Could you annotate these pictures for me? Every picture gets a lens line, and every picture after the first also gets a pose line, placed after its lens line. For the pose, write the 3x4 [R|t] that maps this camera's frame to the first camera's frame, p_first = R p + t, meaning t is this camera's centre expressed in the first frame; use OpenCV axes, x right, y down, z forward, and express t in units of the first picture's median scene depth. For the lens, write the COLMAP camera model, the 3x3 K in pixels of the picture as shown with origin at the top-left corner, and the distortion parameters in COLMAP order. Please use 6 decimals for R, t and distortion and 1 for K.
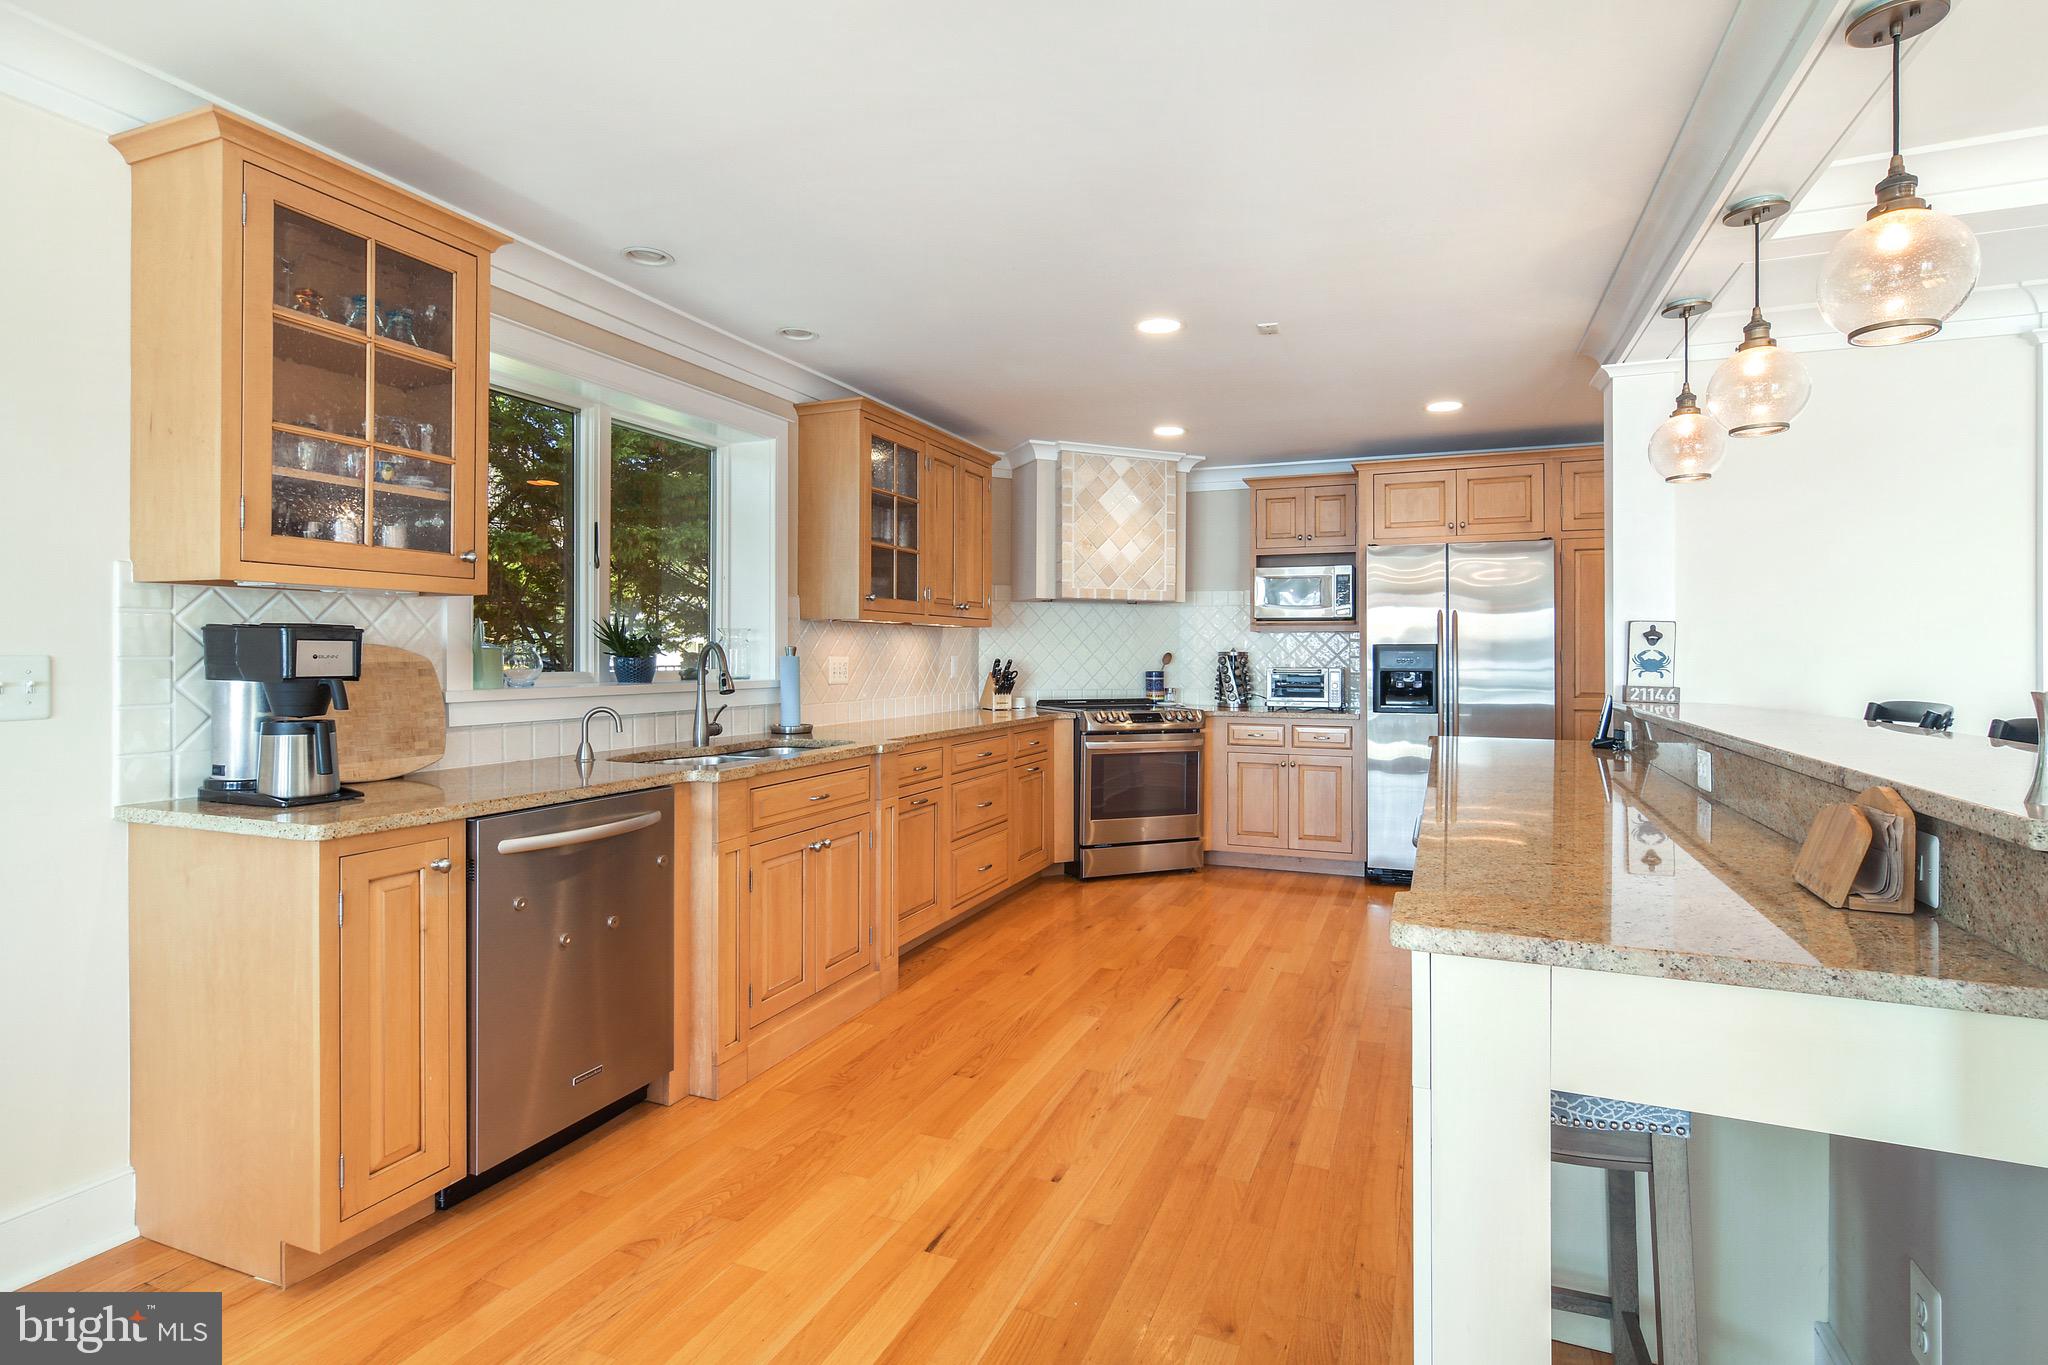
lens RADIAL K [[995.1, 0, 1034.5], [0, 995.1, 637.7], [0, 0, 1]] dist [0.010614, 0.000212]
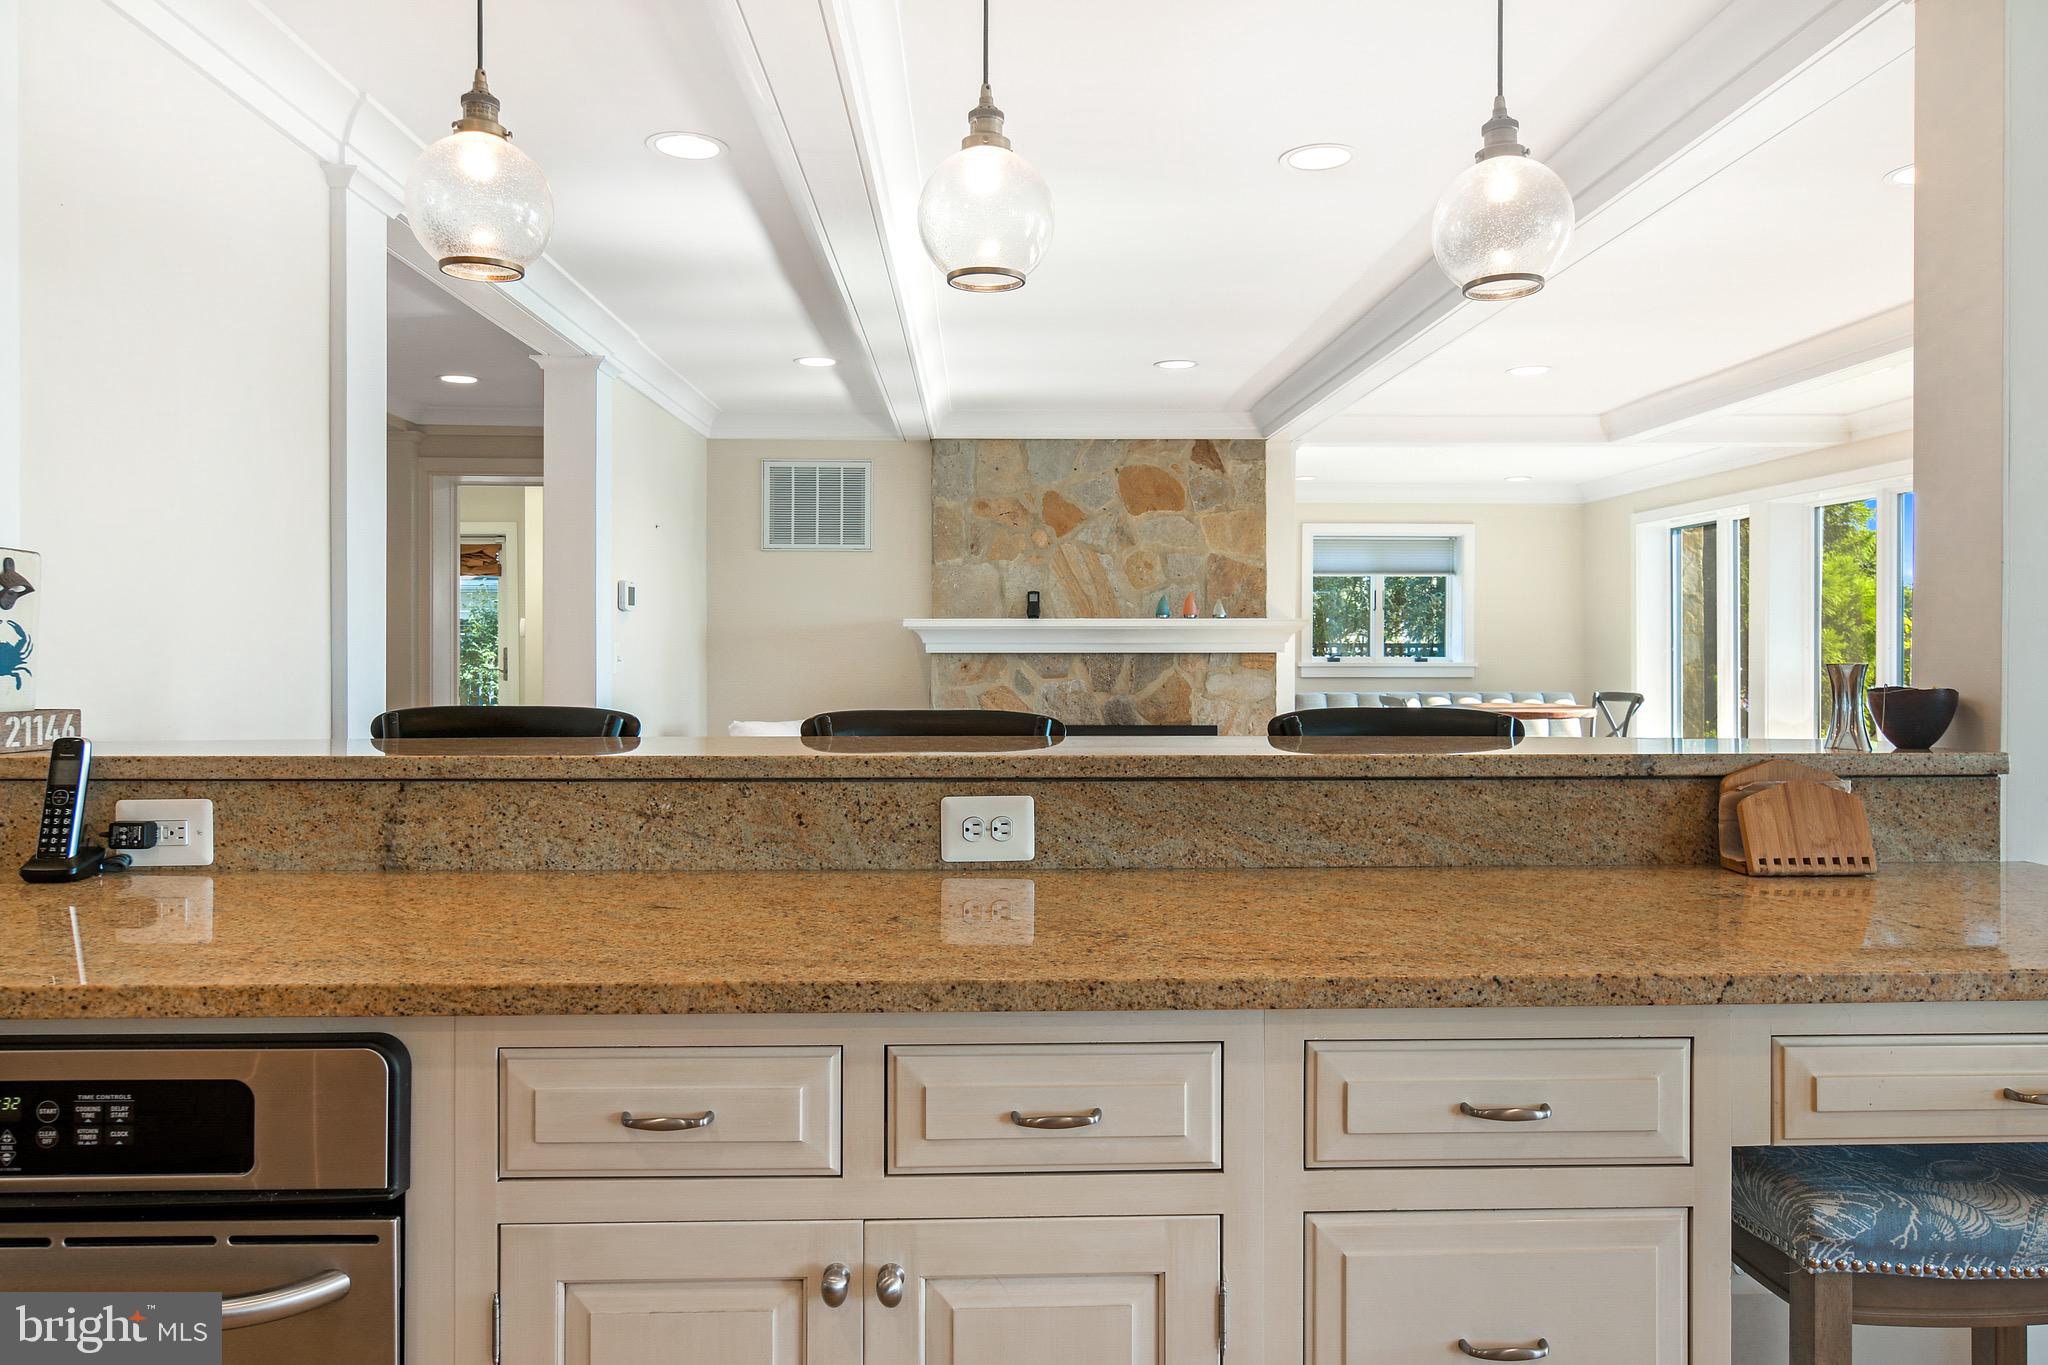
lens RADIAL K [[1334.0, 0, 1027.1], [0, 1334.0, 644.9], [0, 0, 1]] dist [-0.002681, 0.001504]
pose [[-0.410862, -0.006826, 0.911672, -0.026095], [-0.017353, 0.999849, -0.000334, 0.010091], [-0.911533, -0.015957, -0.410918, 0.564149]]
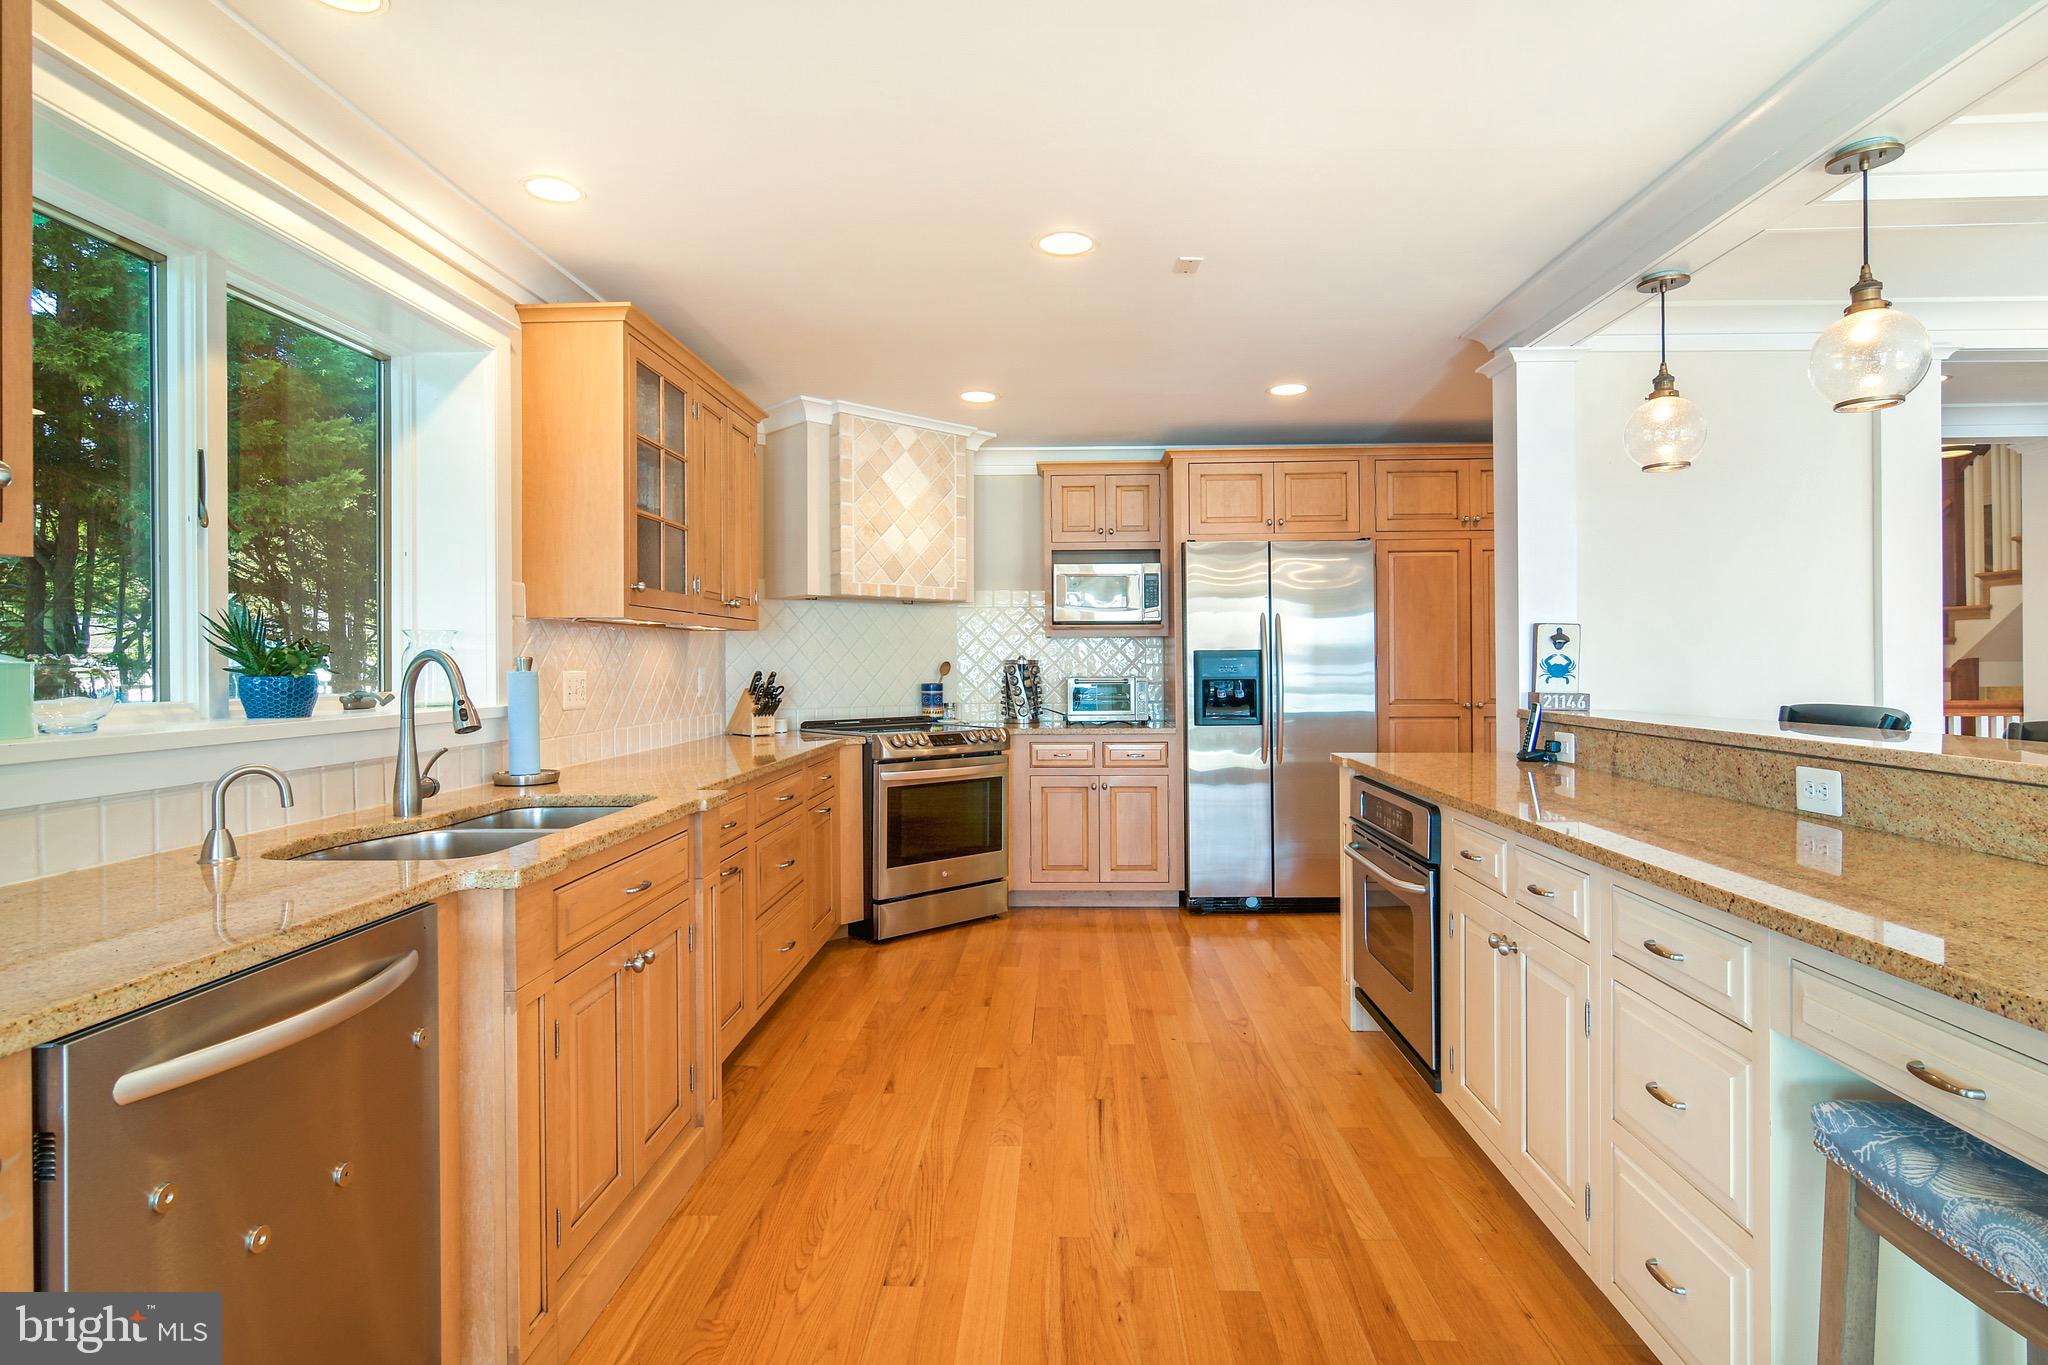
lens RADIAL K [[1039.0, 0, 1030.5], [0, 1039.0, 651.3], [0, 0, 1]] dist [-0.000117, 0.001248]
pose [[0.940586, -0.004550, 0.339526, -0.122511], [0.002831, 0.999981, 0.005557, 0.001705], [-0.339545, -0.004265, 0.940580, 0.164838]]
